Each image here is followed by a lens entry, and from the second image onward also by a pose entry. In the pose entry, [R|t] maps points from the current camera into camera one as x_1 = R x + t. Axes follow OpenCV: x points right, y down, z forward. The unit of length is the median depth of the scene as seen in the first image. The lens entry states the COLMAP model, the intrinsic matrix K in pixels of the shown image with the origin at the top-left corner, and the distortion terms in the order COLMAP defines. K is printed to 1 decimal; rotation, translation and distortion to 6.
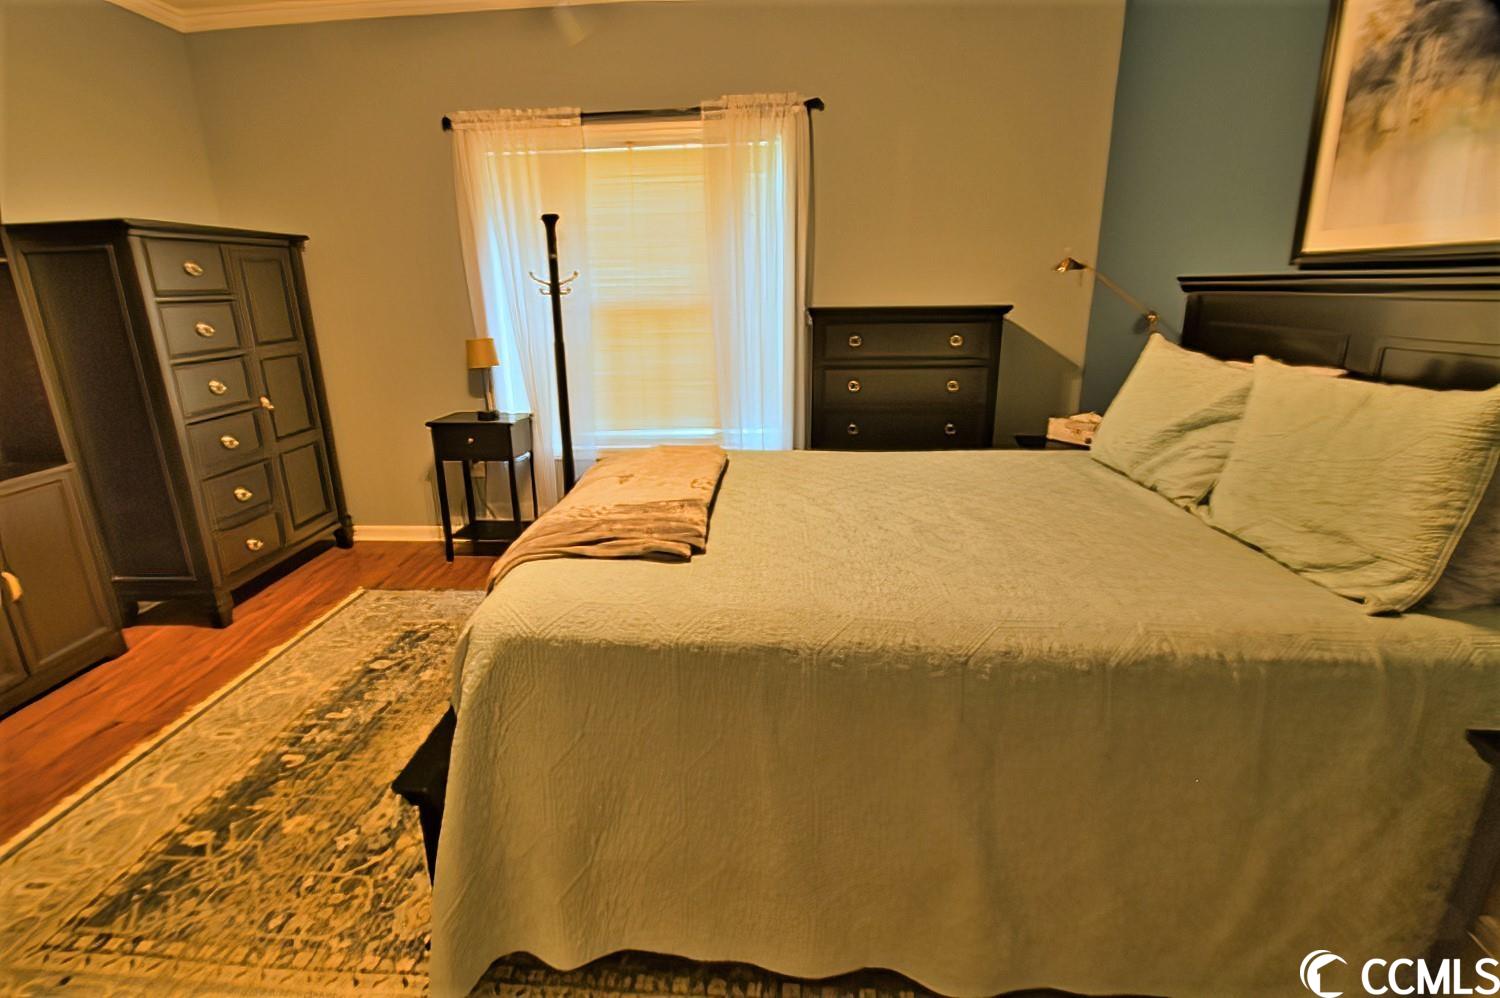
lens RADIAL K [[742.7, 0, 763.6], [0, 742.7, 508.1], [0, 0, 1]] dist [-0.021099, 0.001626]
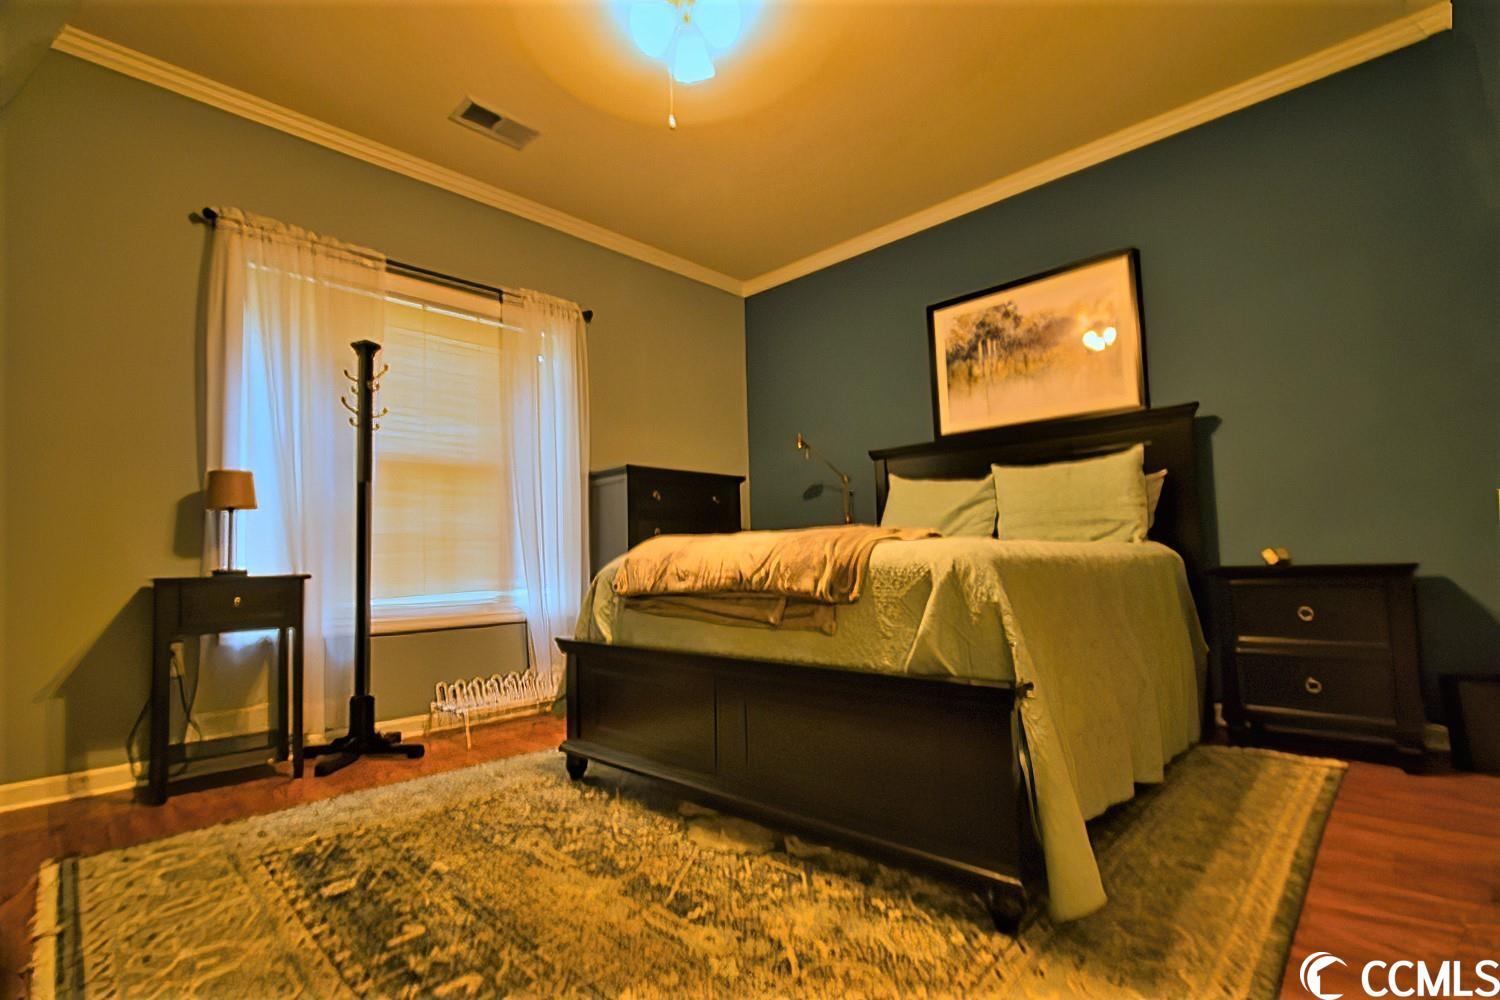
lens RADIAL K [[694.5, 0, 732.4], [0, 694.5, 518.8], [0, 0, 1]] dist [-0.010653, 0.000347]
pose [[0.636141, 0.051076, 0.769880, -0.782315], [0.246976, 0.931828, -0.265894, 0.162680], [-0.730977, 0.359288, 0.580160, 0.324076]]
